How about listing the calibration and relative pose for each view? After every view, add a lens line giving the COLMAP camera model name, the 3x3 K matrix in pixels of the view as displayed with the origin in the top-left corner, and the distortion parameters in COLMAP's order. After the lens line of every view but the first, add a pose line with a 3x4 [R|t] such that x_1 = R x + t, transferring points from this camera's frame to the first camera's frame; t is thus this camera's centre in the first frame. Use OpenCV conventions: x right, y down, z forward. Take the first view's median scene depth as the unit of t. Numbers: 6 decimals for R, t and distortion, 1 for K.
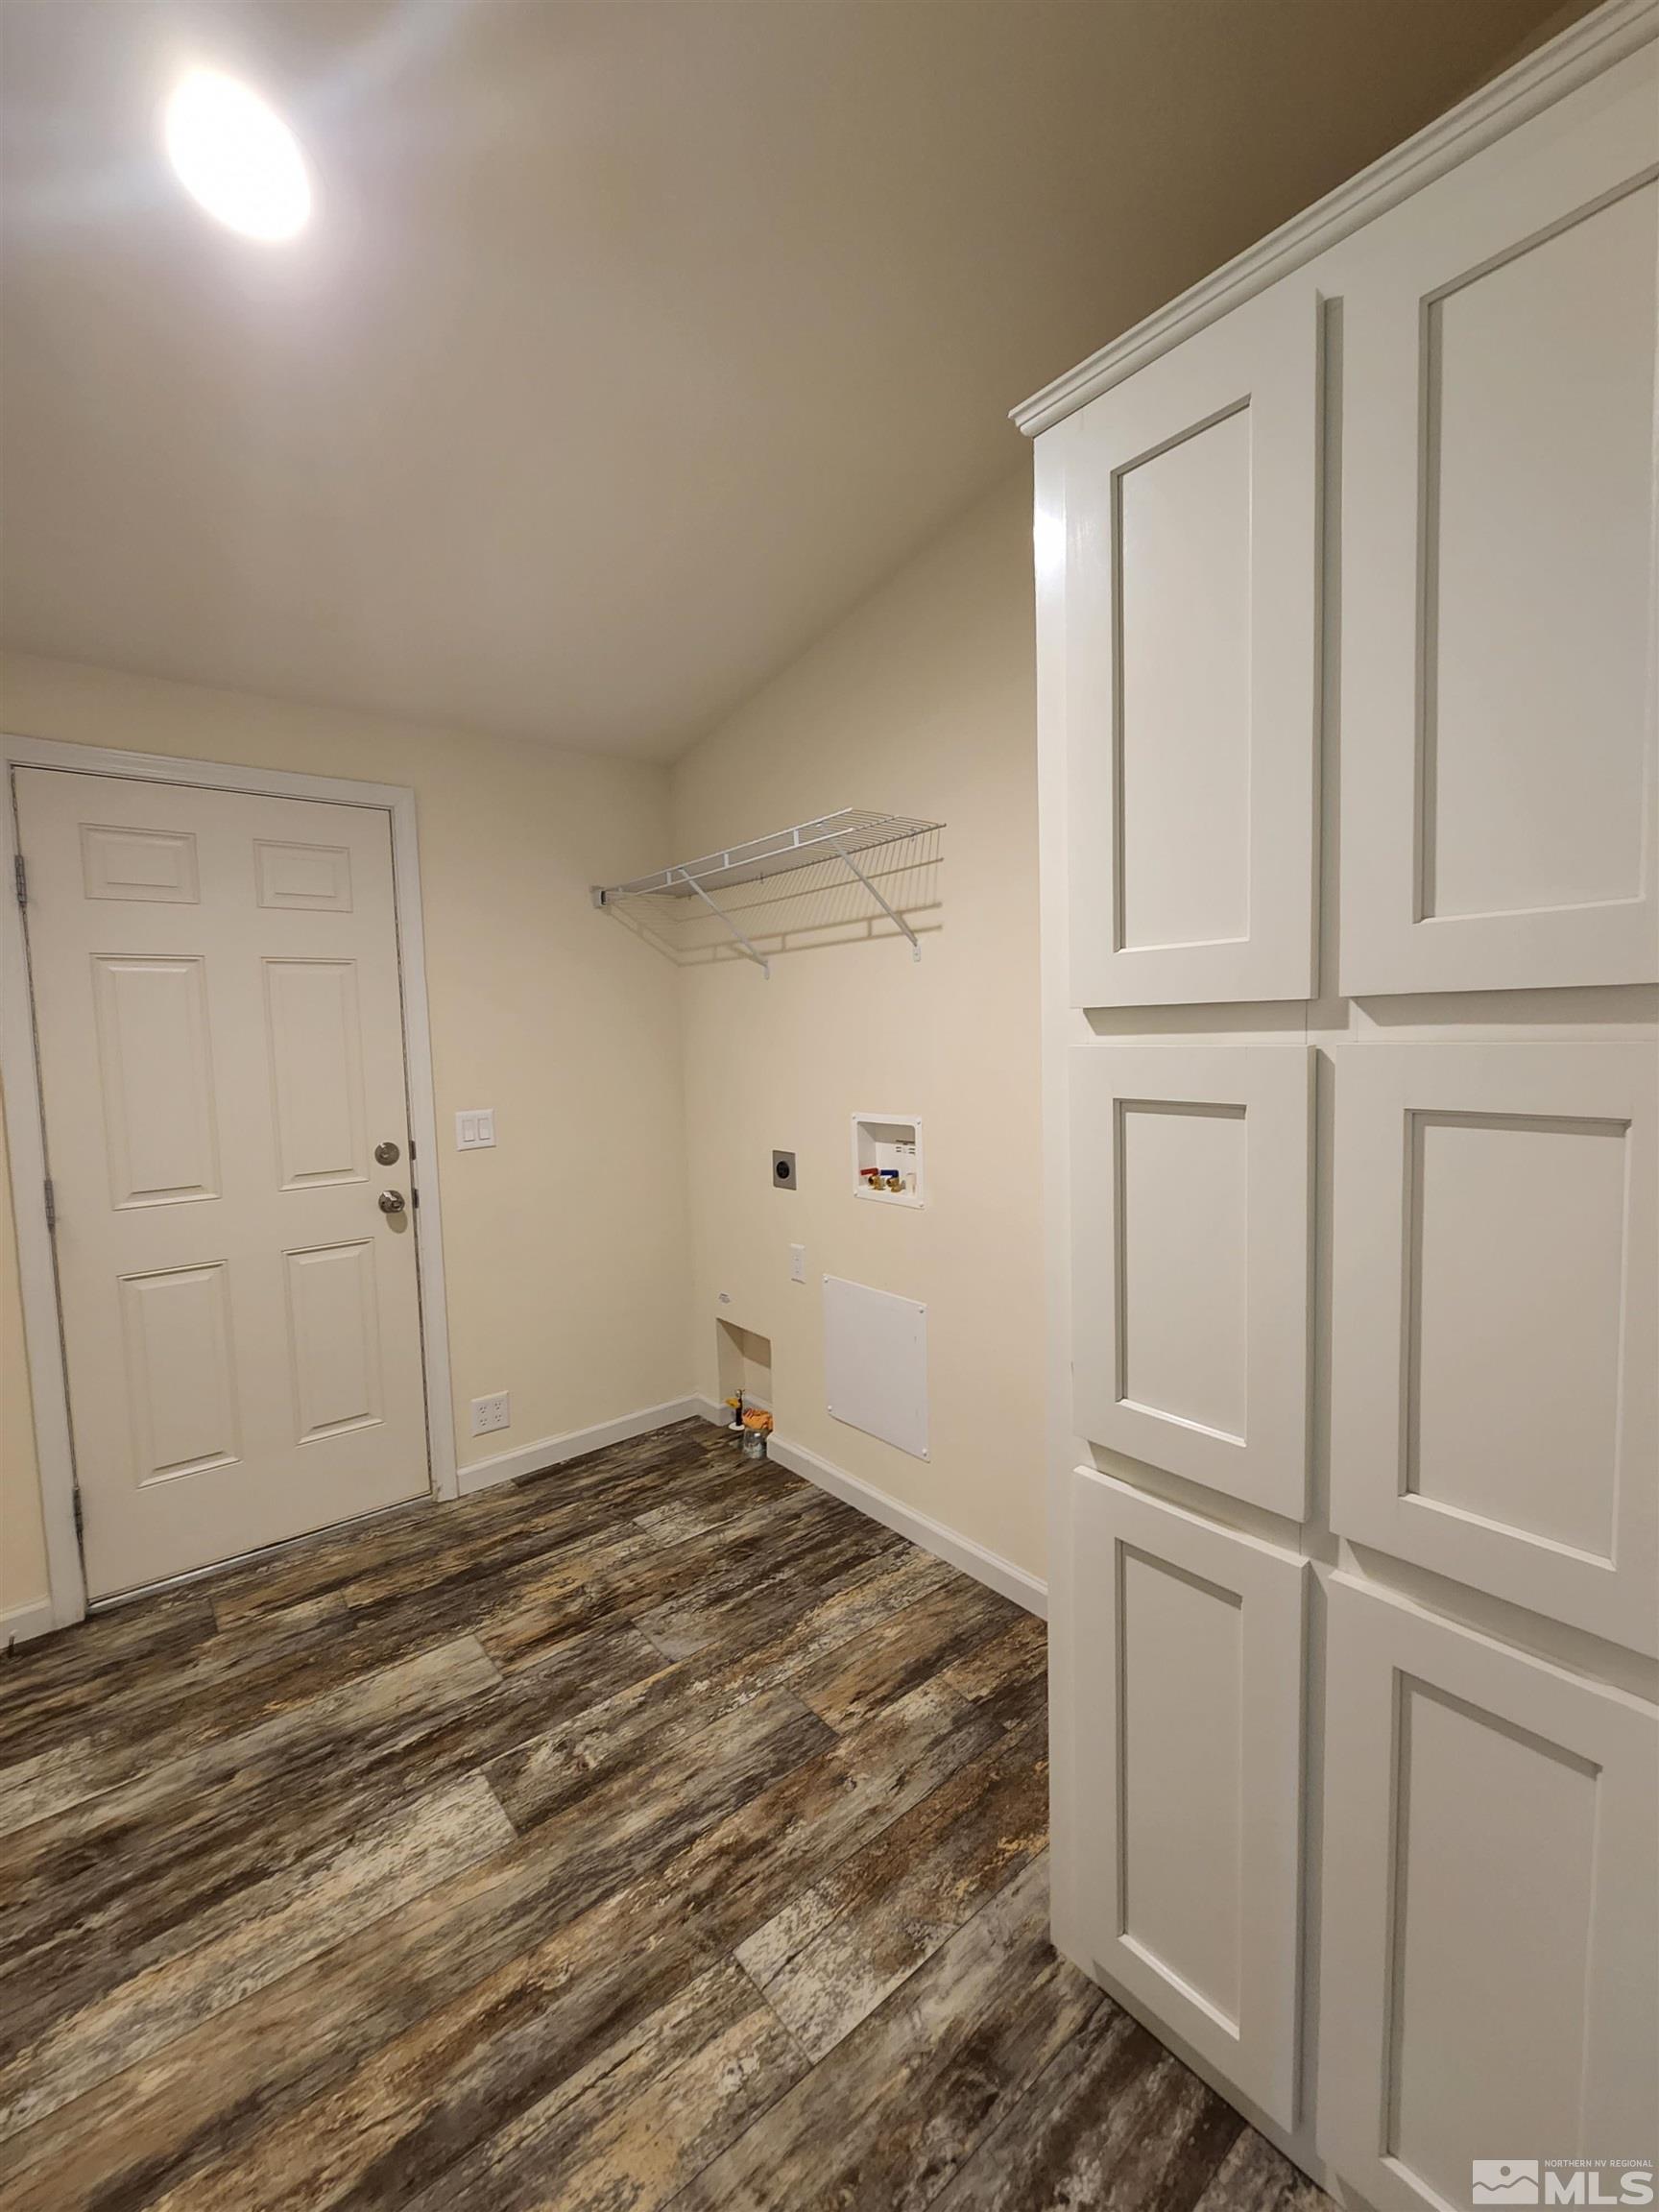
lens RADIAL K [[911.2, 0, 819.9], [0, 911.2, 1086.8], [0, 0, 1]] dist [0.001942, -0.000830]
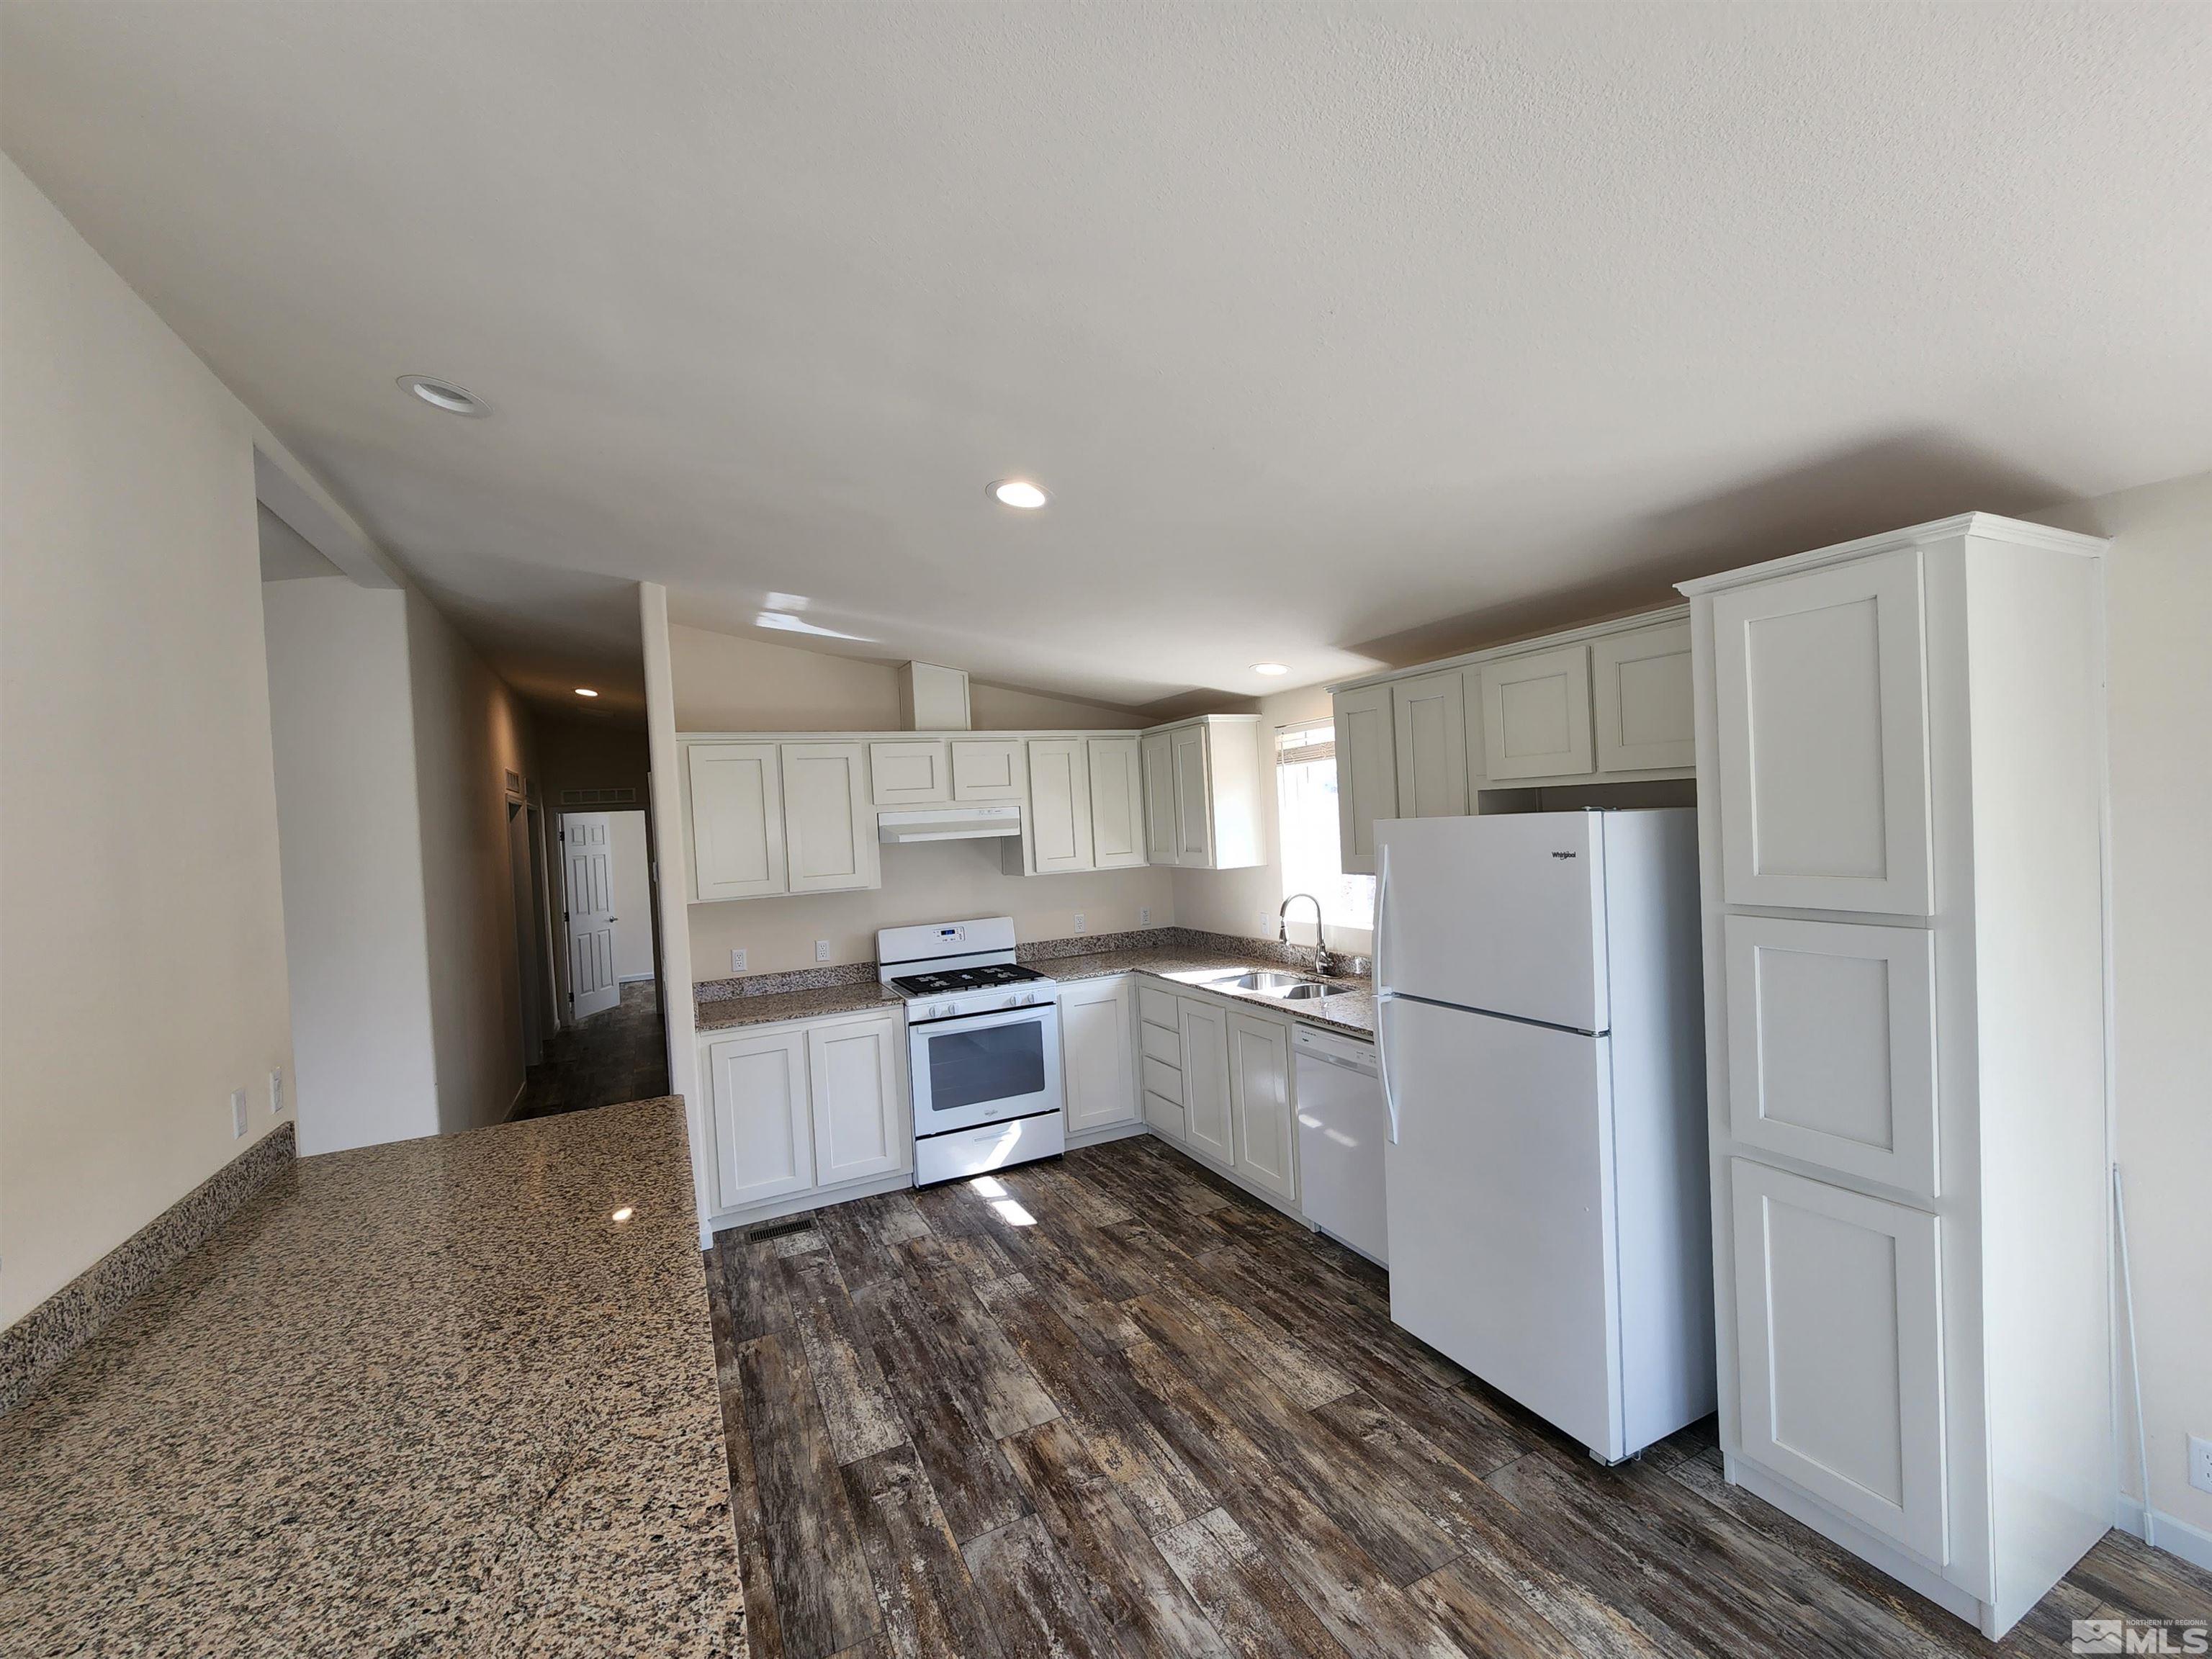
lens RADIAL K [[911.2, 0, 1091.6], [0, 911.2, 833.5], [0, 0, 1]] dist [0.001942, -0.000830]
pose [[-0.227907, 0.063376, -0.971618, 1.610857], [0.000416, 0.997886, 0.064992, -0.308902], [0.973683, 0.014407, -0.227451, 1.259882]]
